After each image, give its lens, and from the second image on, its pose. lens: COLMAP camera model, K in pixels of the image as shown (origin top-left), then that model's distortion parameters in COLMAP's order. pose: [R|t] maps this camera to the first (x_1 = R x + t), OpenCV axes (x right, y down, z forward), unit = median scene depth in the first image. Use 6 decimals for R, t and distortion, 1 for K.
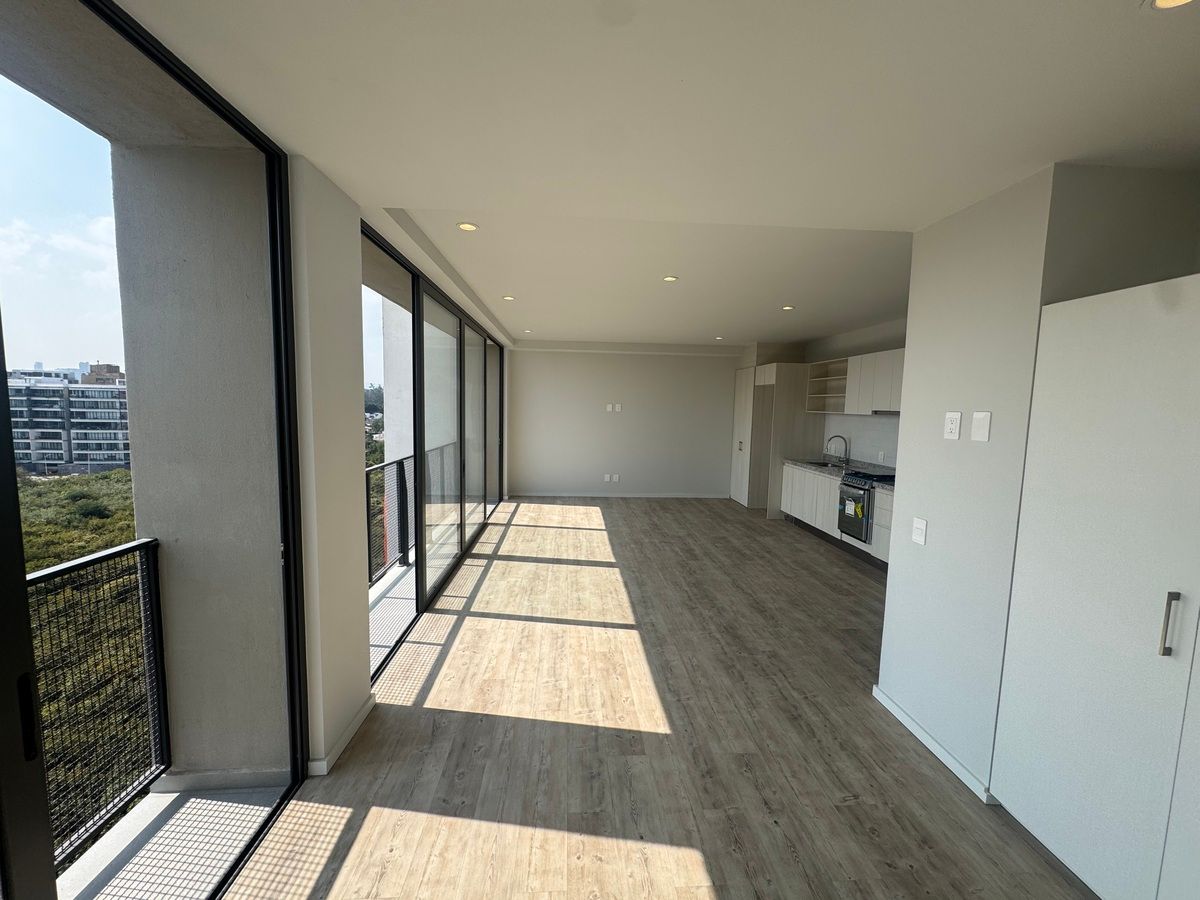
lens RADIAL K [[477.1, 0, 599.0], [0, 477.1, 449.8], [0, 0, 1]] dist [-0.002239, 0.000209]
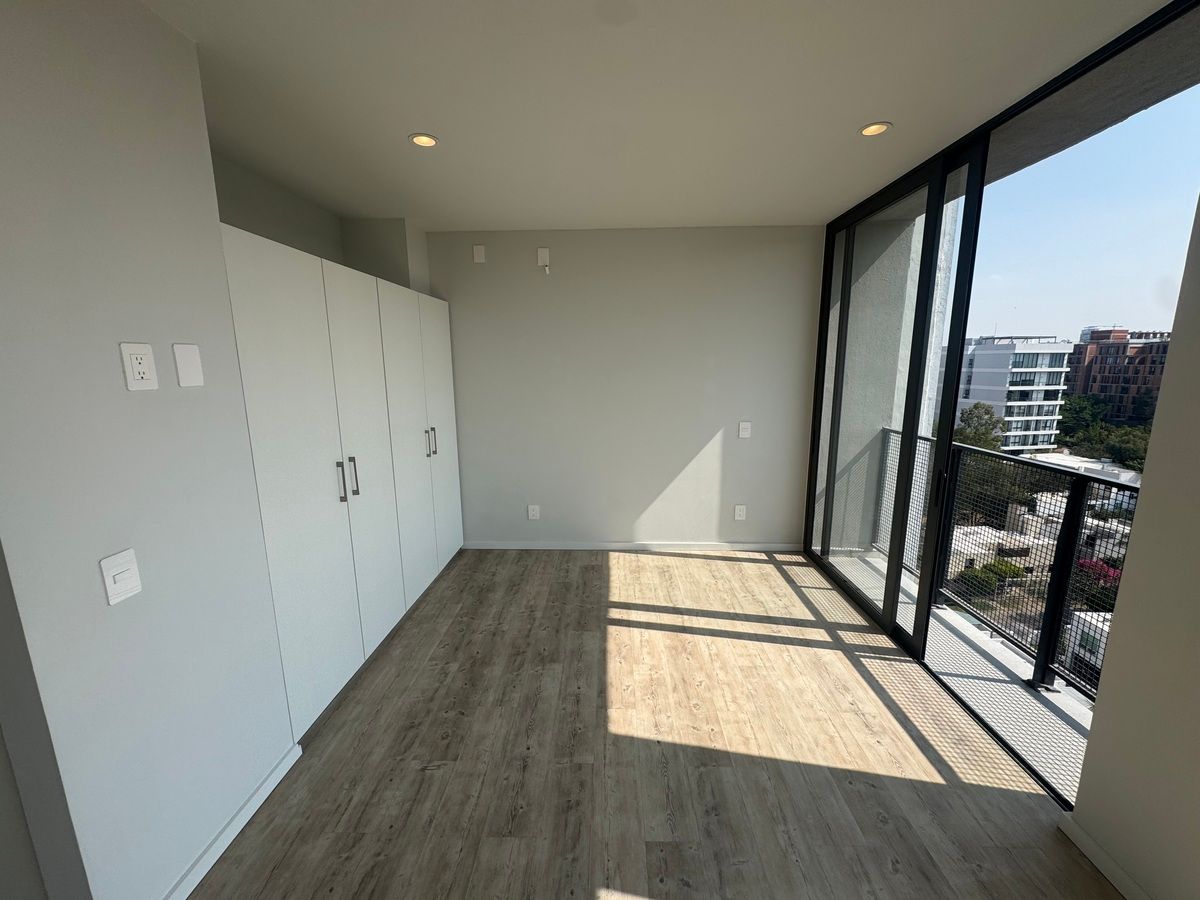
lens RADIAL K [[477.1, 0, 599.0], [0, 477.1, 449.8], [0, 0, 1]] dist [-0.002239, 0.000209]
pose [[-0.995908, -0.030209, 0.085177, 0.066691], [-0.005730, 0.961691, 0.274076, -0.062221], [-0.090194, 0.272467, -0.957928, 0.818495]]
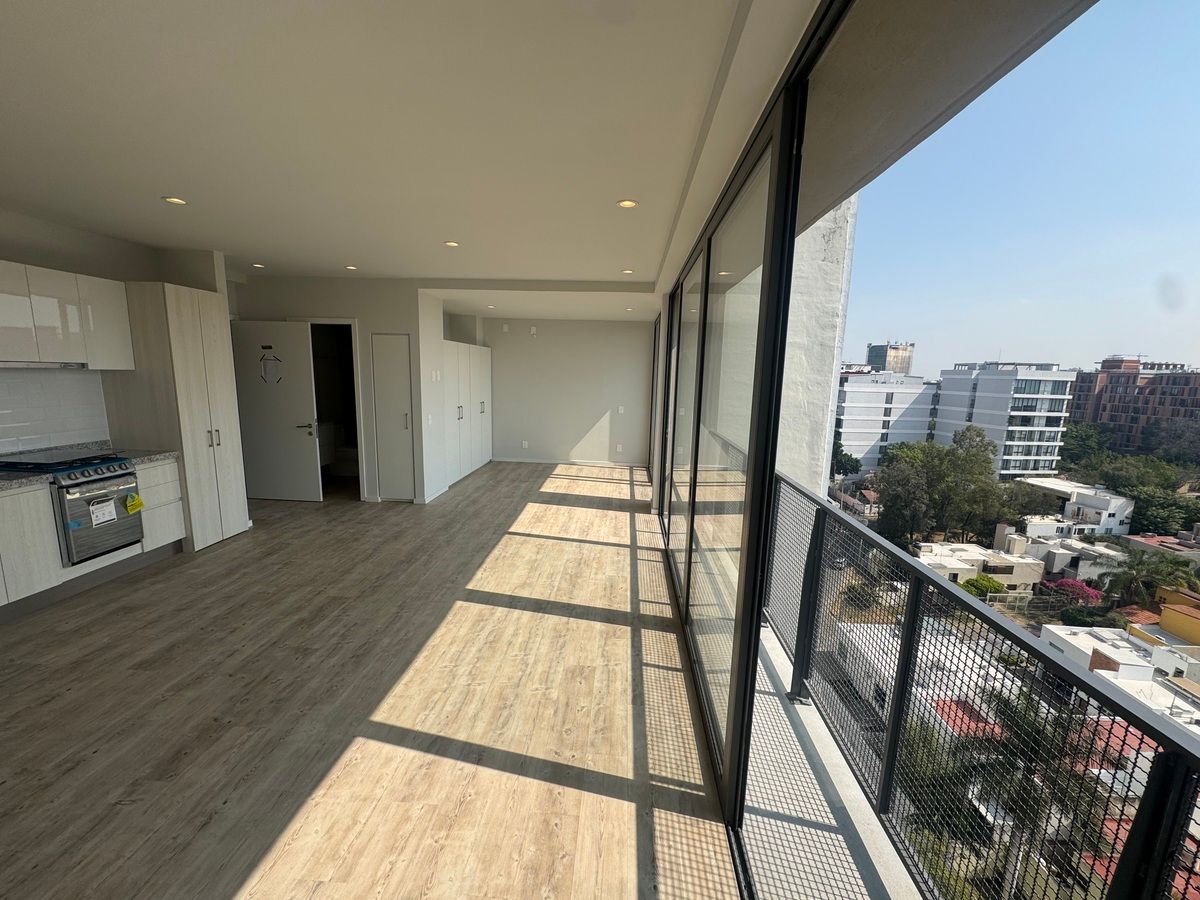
lens RADIAL K [[475.9, 0, 598.9], [0, 475.9, 450.3], [0, 0, 1]] dist [-0.002359, 0.000350]
pose [[-0.991453, -0.069143, 0.110632, -0.277526], [-0.038831, 0.965971, 0.255718, -0.196765], [-0.124548, 0.249236, -0.960400, 1.908708]]
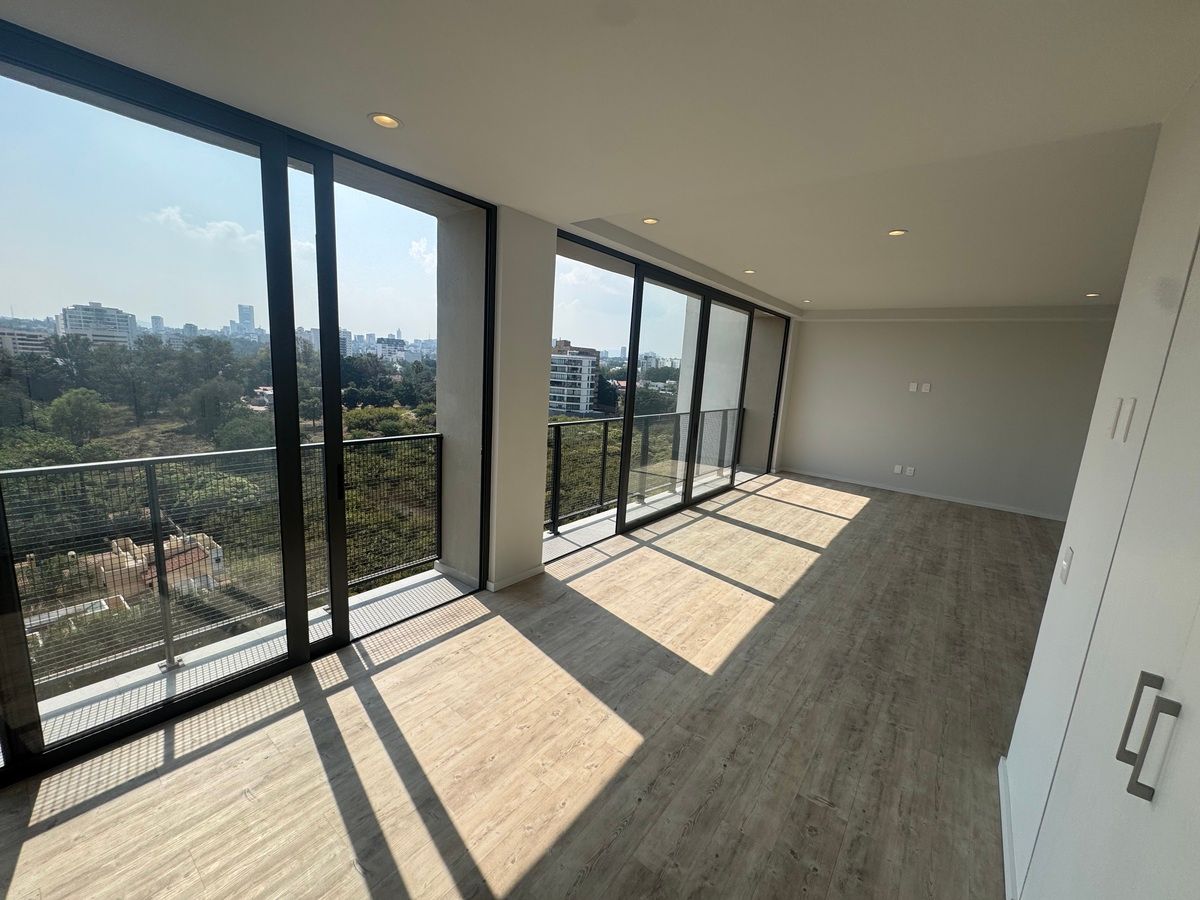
lens RADIAL K [[477.1, 0, 599.0], [0, 477.1, 449.8], [0, 0, 1]] dist [-0.002239, 0.000209]
pose [[0.747001, 0.142022, -0.649477, 0.340864], [-0.107635, 0.989863, 0.092657, 0.005356], [0.656052, 0.000692, 0.754715, 0.003036]]
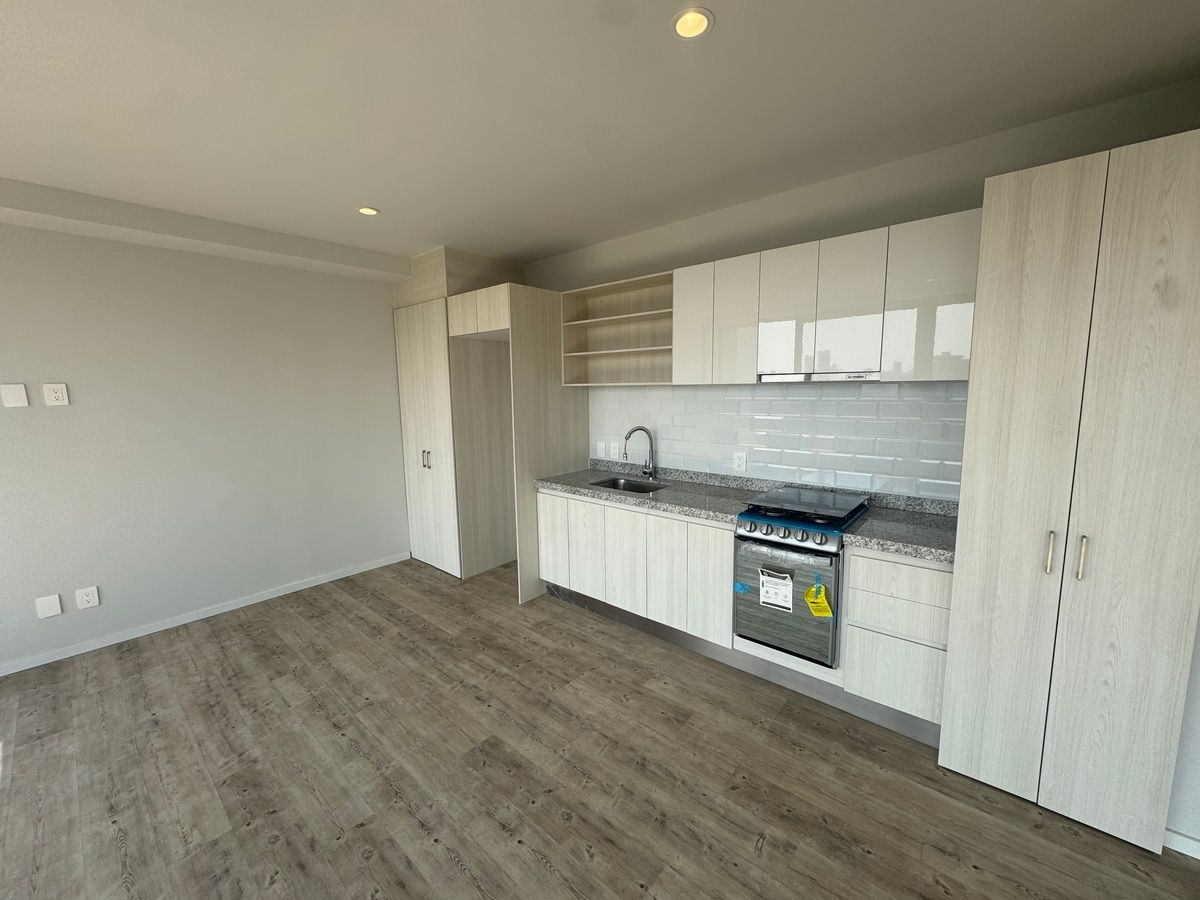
lens RADIAL K [[477.1, 0, 599.0], [0, 477.1, 449.8], [0, 0, 1]] dist [-0.002239, 0.000209]
pose [[0.702319, -0.125695, 0.700678, 0.139486], [0.098200, 0.991984, 0.079523, -0.079063], [-0.705057, 0.012956, 0.709032, 0.997505]]
